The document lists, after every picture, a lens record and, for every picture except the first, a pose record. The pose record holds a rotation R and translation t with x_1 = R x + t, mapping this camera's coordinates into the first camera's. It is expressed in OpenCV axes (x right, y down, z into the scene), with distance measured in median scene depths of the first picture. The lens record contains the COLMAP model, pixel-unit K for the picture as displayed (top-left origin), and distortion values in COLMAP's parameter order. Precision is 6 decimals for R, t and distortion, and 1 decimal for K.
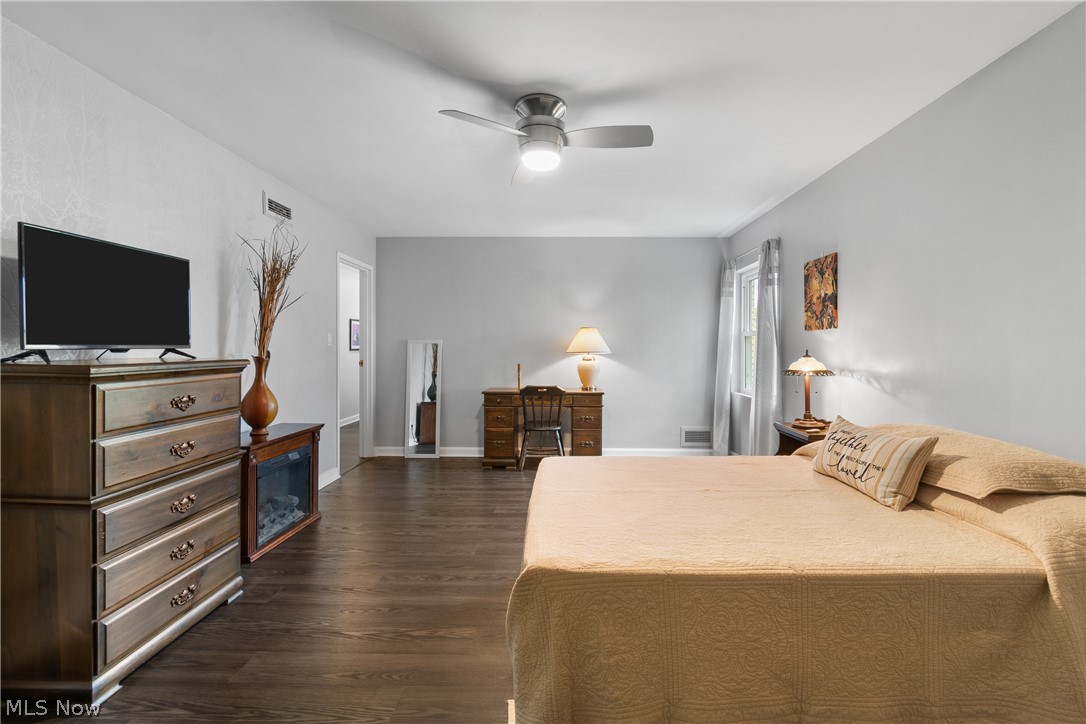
lens RADIAL K [[481.7, 0, 552.3], [0, 481.7, 355.5], [0, 0, 1]] dist [0.002874, -0.002326]
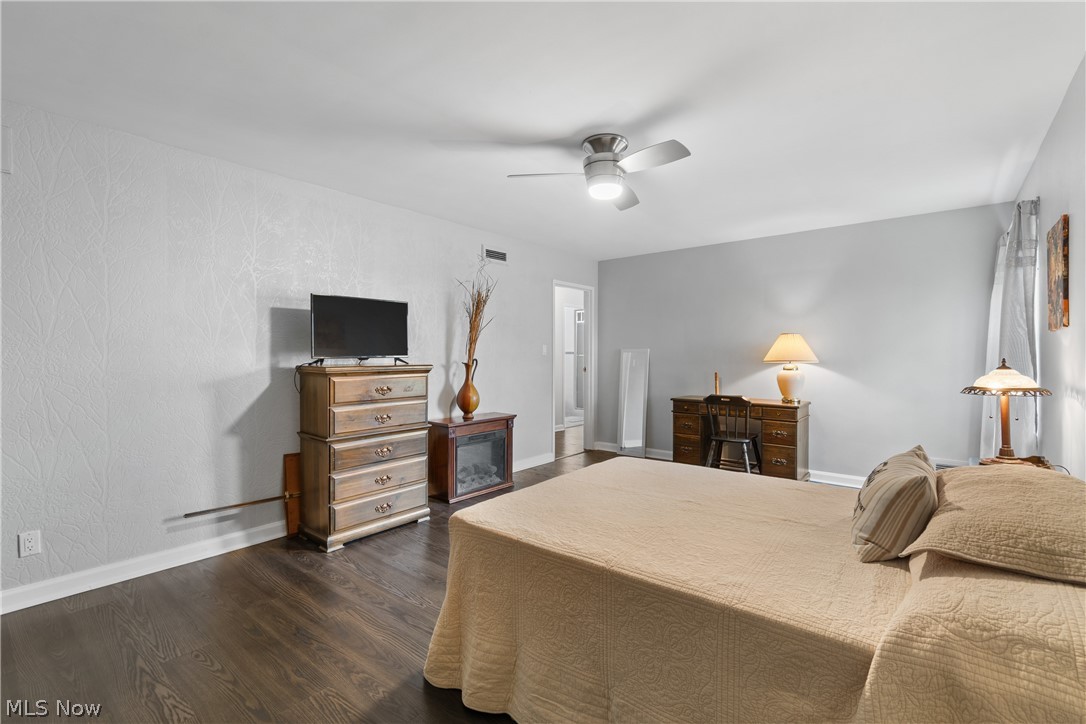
lens RADIAL K [[481.7, 0, 554.4], [0, 481.7, 357.7], [0, 0, 1]] dist [0.002874, -0.002326]
pose [[0.790320, 0.000105, -0.612694, 0.517775], [-0.006577, 0.999944, -0.008313, -0.003565], [0.612659, 0.010599, 0.790276, 0.034391]]
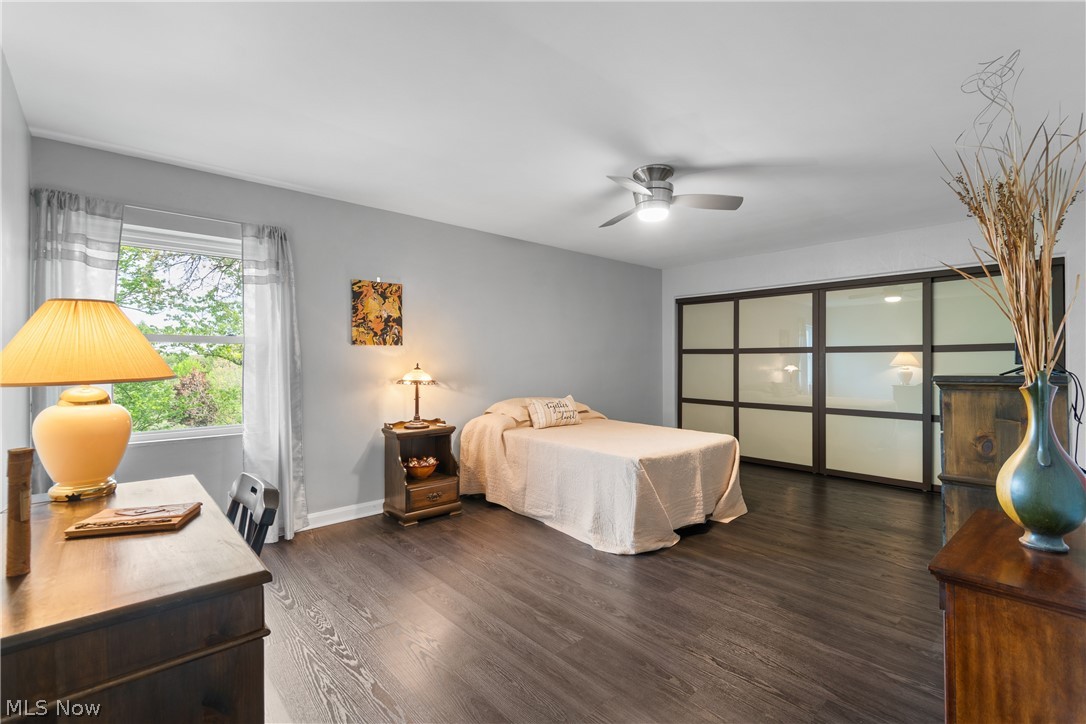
lens RADIAL K [[481.7, 0, 562.7], [0, 481.7, 356.3], [0, 0, 1]] dist [0.002874, -0.002326]
pose [[-0.708871, 0.006838, 0.705305, -0.685812], [0.008246, 0.999965, -0.001408, -0.028904], [-0.705290, 0.004818, -0.708902, 1.884268]]
